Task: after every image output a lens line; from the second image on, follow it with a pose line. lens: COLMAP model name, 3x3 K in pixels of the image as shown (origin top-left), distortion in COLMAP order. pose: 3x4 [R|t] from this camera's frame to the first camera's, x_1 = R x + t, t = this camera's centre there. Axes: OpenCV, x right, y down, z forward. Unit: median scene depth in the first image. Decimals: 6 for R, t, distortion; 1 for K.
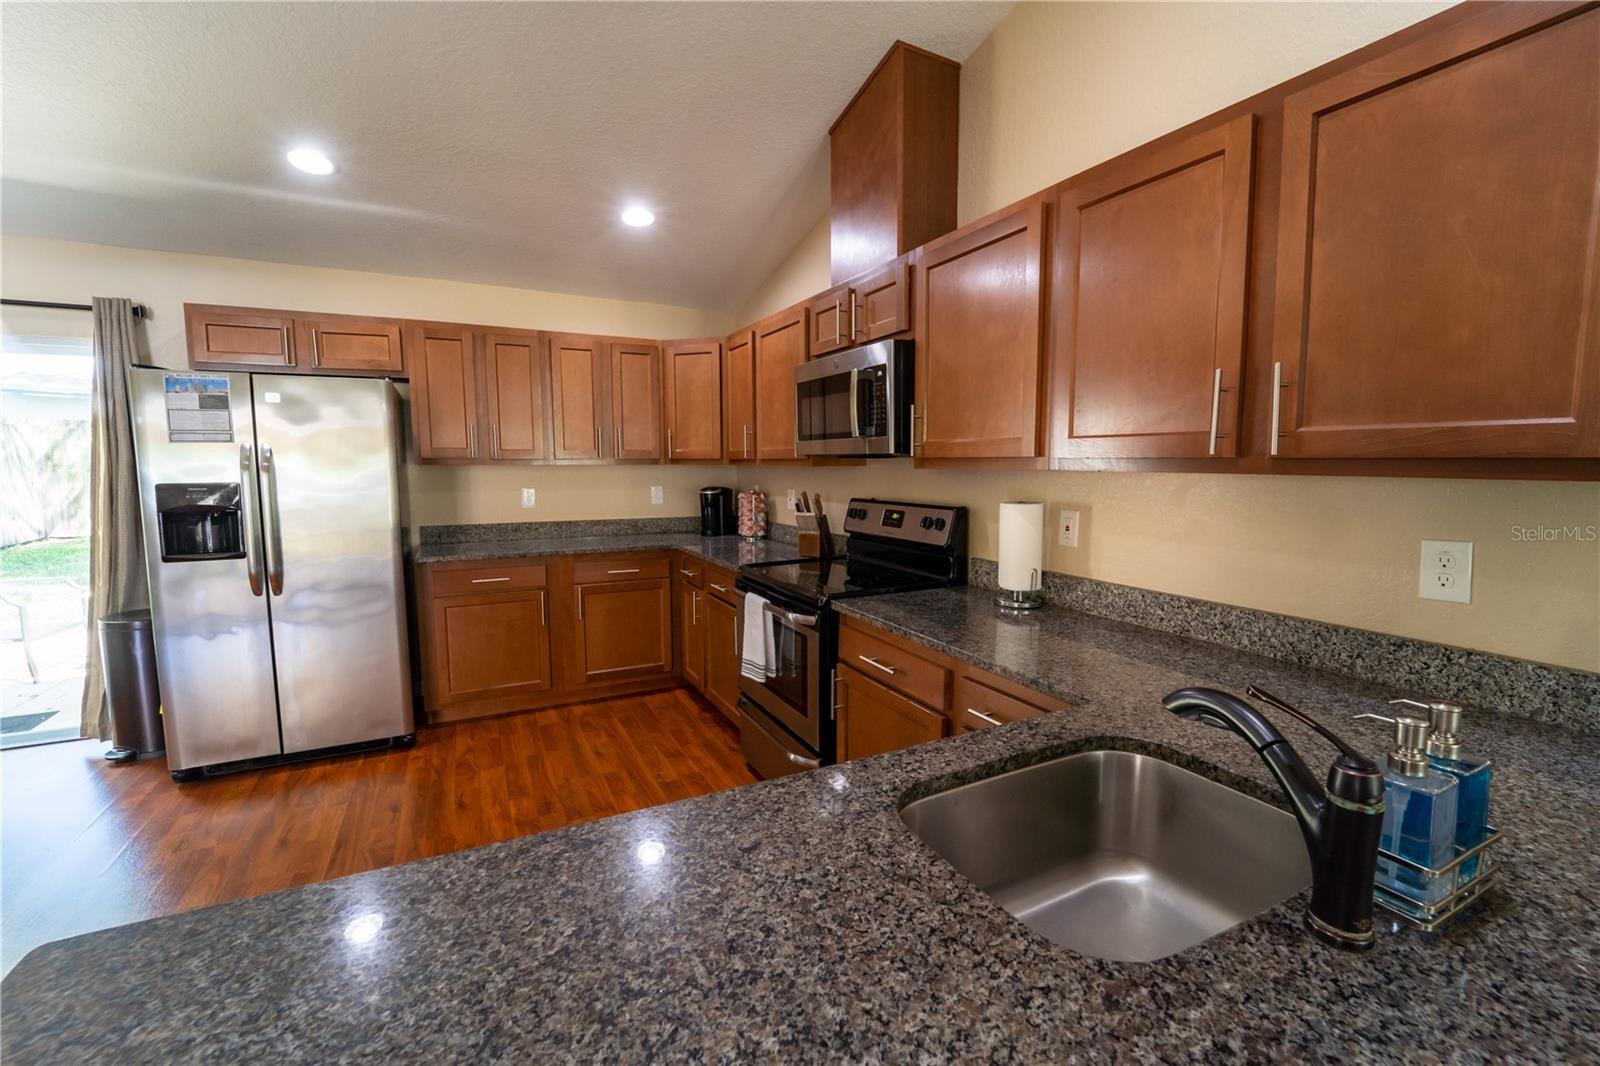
lens RADIAL K [[654.4, 0, 797.0], [0, 654.4, 531.0], [0, 0, 1]] dist [-0.024521, 0.000848]
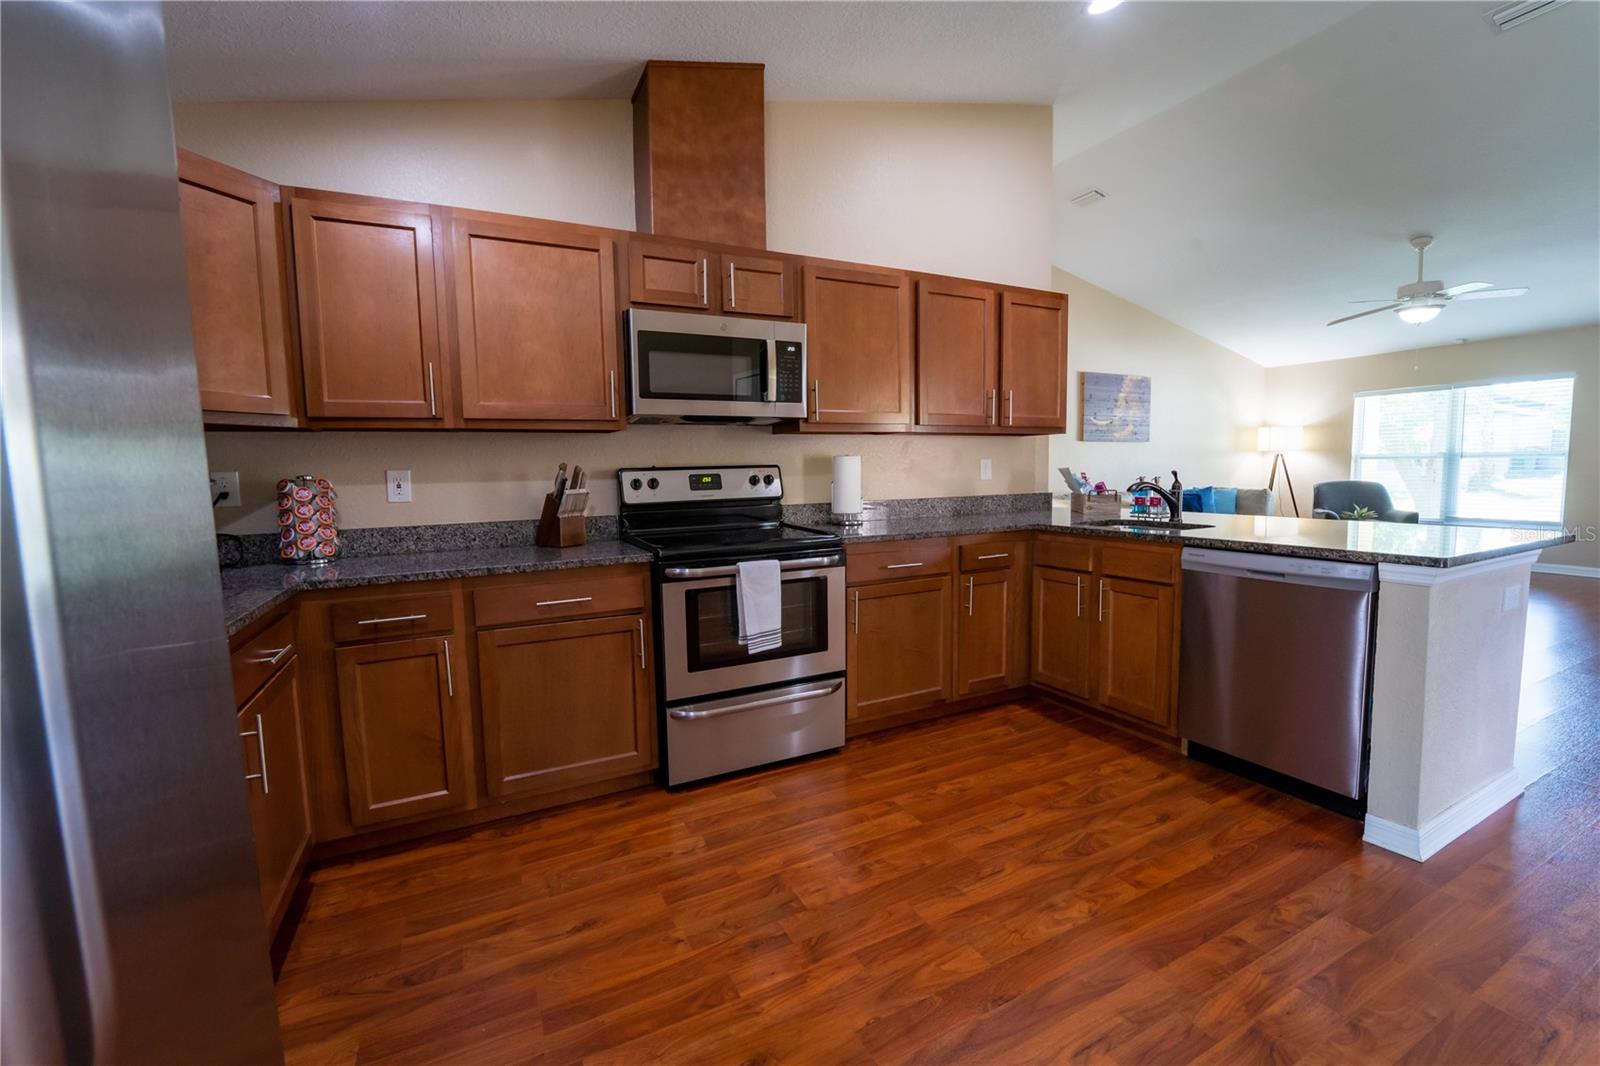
lens RADIAL K [[654.4, 0, 796.2], [0, 654.4, 529.7], [0, 0, 1]] dist [-0.024521, 0.000848]
pose [[0.009596, -0.094119, 0.995515, -0.880888], [0.125272, 0.987830, 0.092185, -0.021641], [-0.992076, 0.123825, 0.021270, 0.822124]]
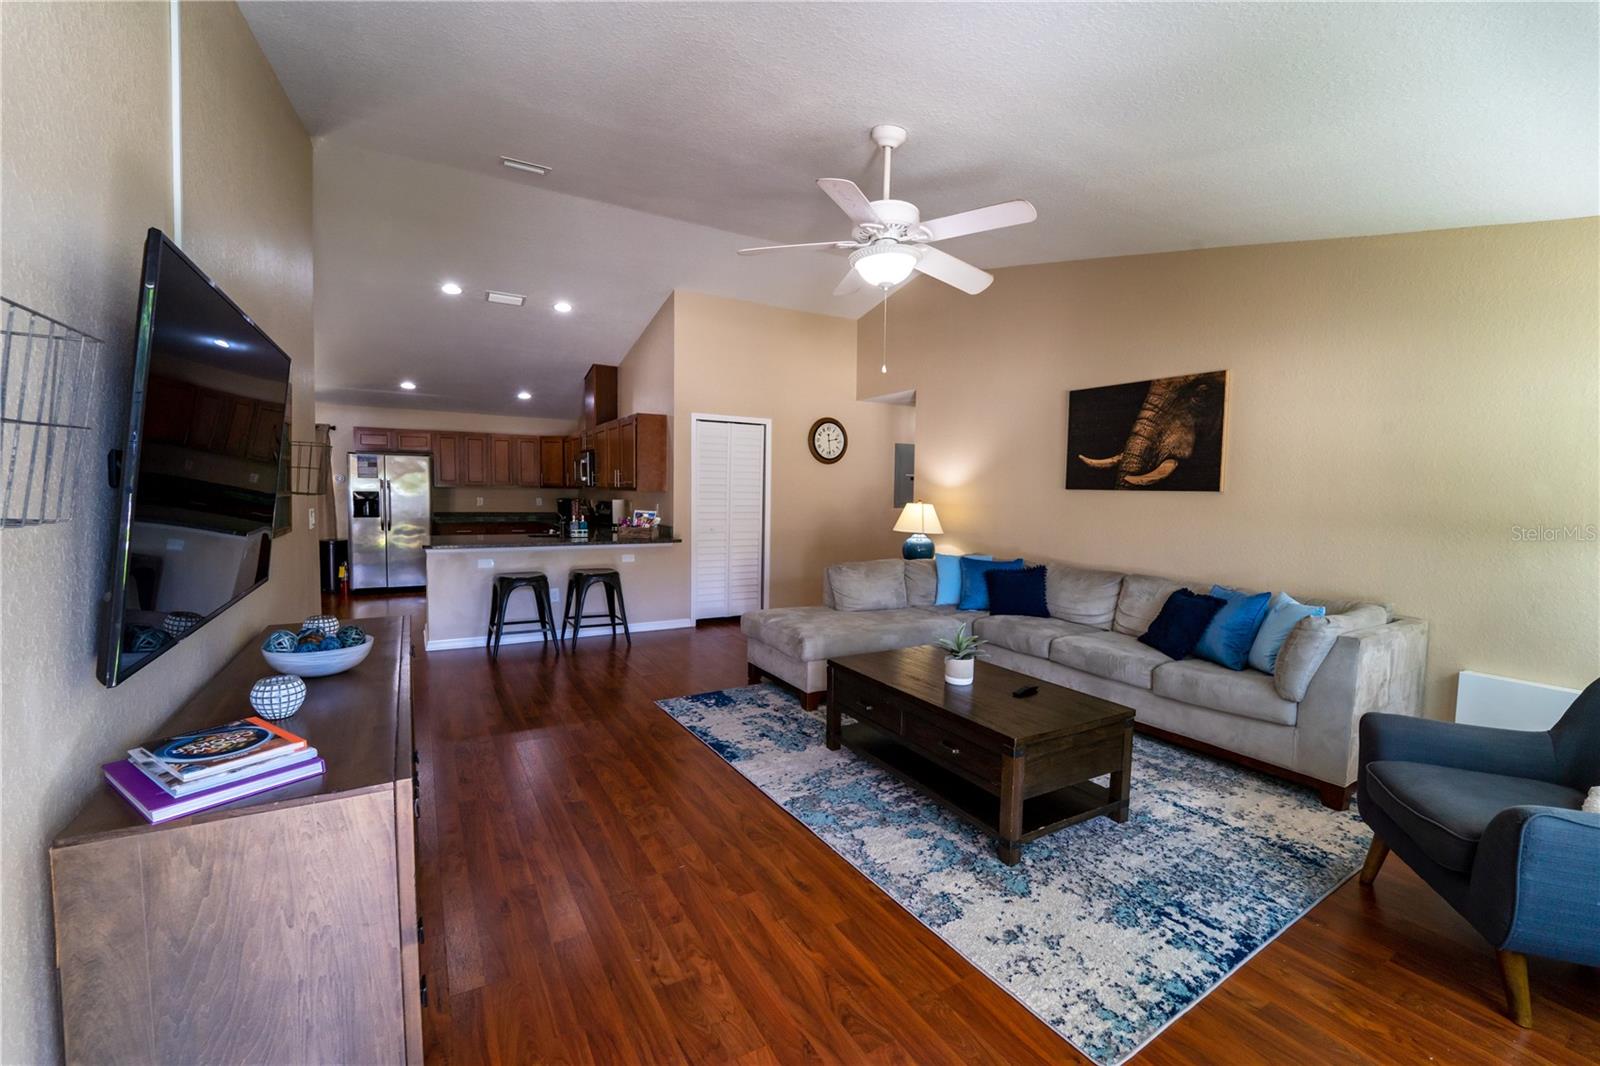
lens RADIAL K [[654.4, 0, 788.4], [0, 654.4, 533.8], [0, 0, 1]] dist [-0.024521, 0.000848]
pose [[0.998639, 0.012669, 0.050590, 0.802499], [-0.010640, 0.999135, -0.040189, 0.204432], [-0.051055, 0.039596, 0.997911, -1.924868]]
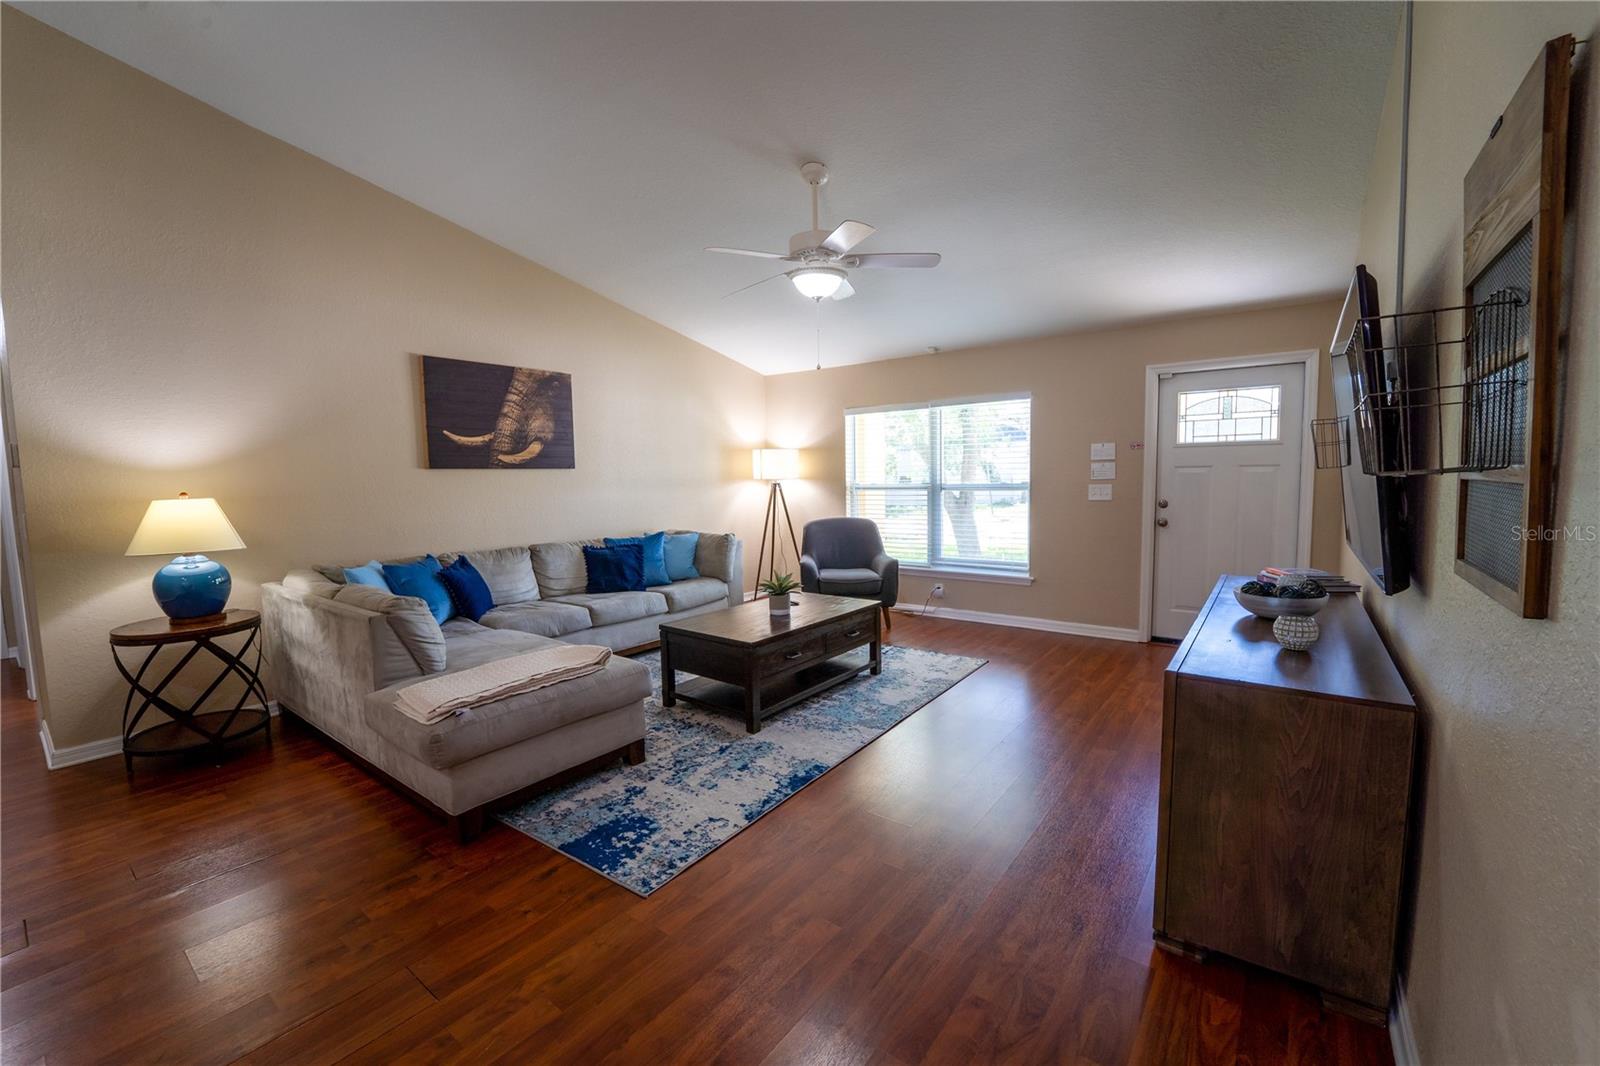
lens RADIAL K [[654.4, 0, 801.4], [0, 654.4, 532.3], [0, 0, 1]] dist [-0.024521, 0.000848]
pose [[-0.439968, -0.067997, 0.895435, -0.106694], [0.116733, 0.984338, 0.132104, 0.055868], [-0.890394, 0.162648, -0.425140, -0.351559]]
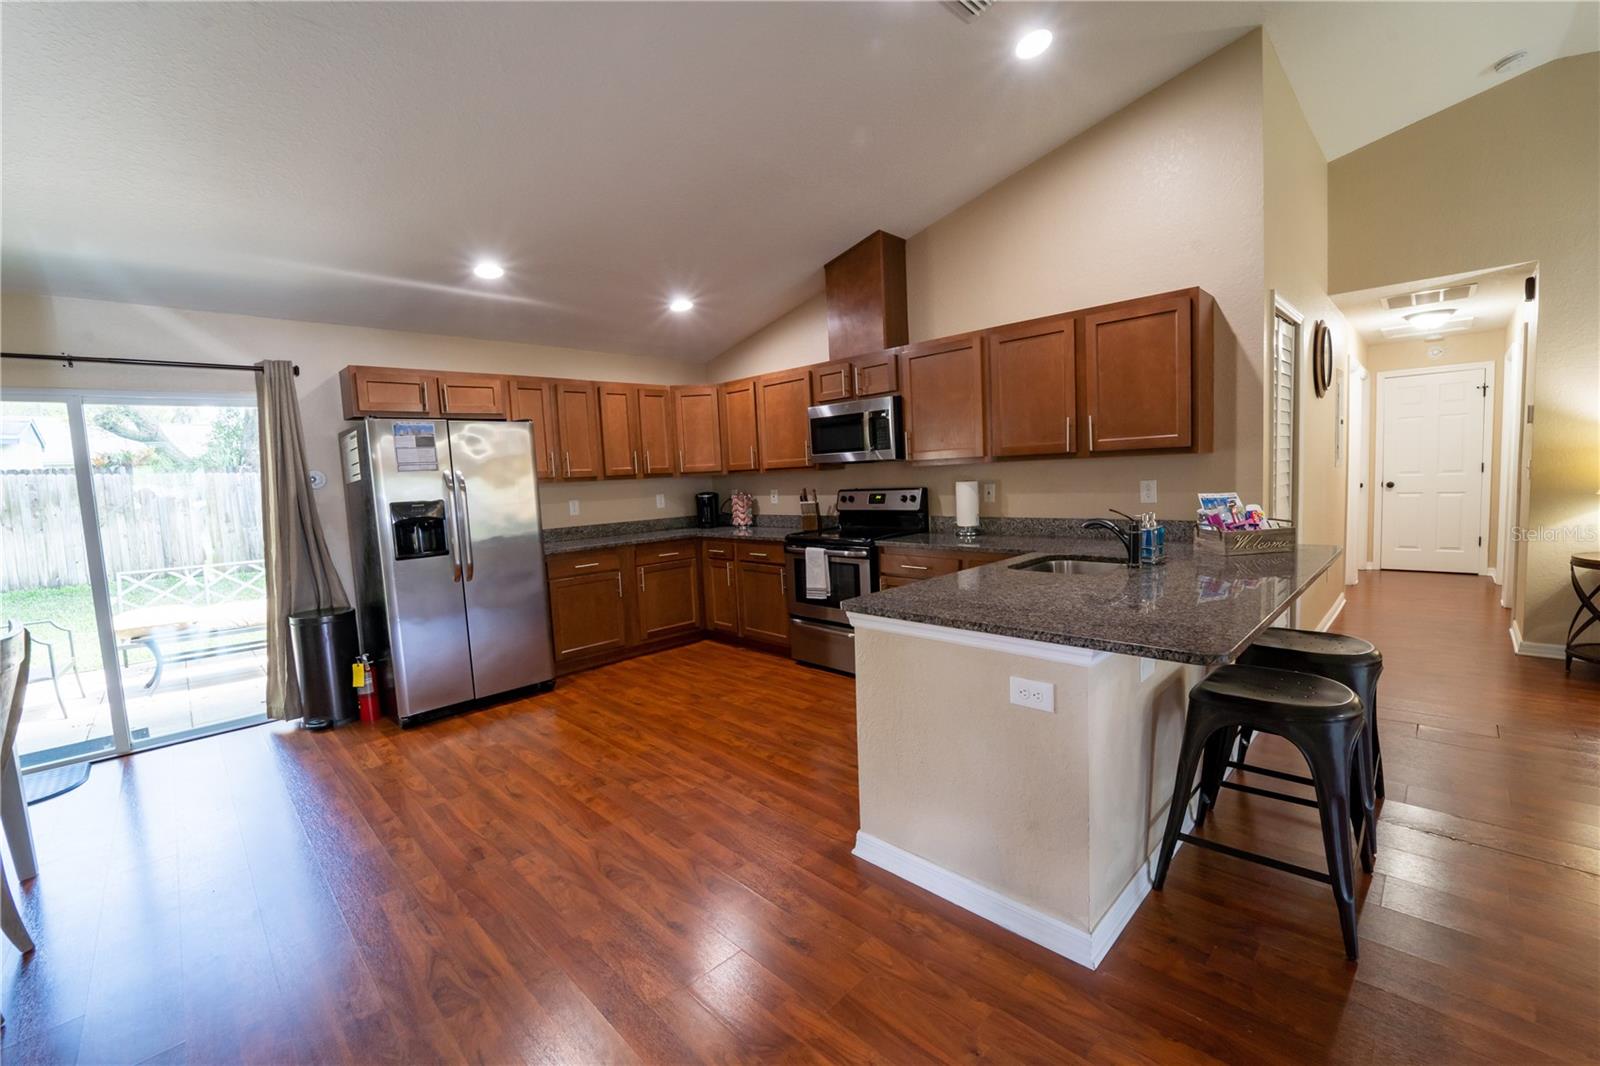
lens RADIAL K [[654.4, 0, 795.0], [0, 654.4, 532.5], [0, 0, 1]] dist [-0.024521, 0.000848]
pose [[0.953171, -0.073166, 0.293447, -0.532684], [0.079207, 0.996820, -0.008738, 0.062692], [-0.291874, 0.031572, 0.955935, -0.513520]]
